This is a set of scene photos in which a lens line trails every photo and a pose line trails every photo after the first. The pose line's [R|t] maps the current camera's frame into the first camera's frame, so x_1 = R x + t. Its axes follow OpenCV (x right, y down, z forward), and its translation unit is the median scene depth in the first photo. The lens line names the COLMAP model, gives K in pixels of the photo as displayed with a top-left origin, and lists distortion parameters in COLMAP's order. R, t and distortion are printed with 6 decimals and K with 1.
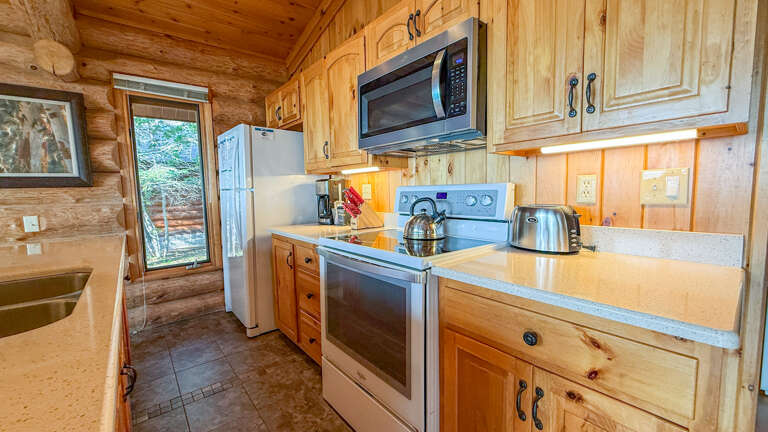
lens RADIAL K [[319.8, 0, 400.7], [0, 319.8, 218.0], [0, 0, 1]] dist [0.002075, -0.000311]
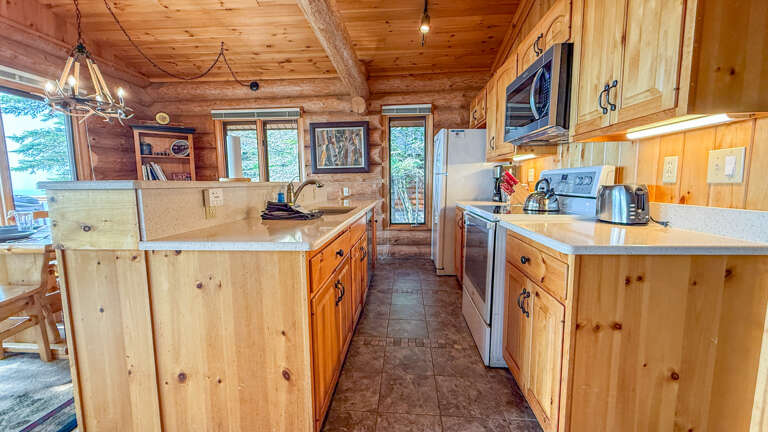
lens RADIAL K [[319.8, 0, 383.0], [0, 319.8, 216.5], [0, 0, 1]] dist [0.002075, -0.000311]
pose [[0.720368, 0.087559, -0.688043, 0.352159], [-0.063320, 0.996159, 0.060475, 0.034934], [0.690696, 0.000003, 0.723146, -0.248490]]
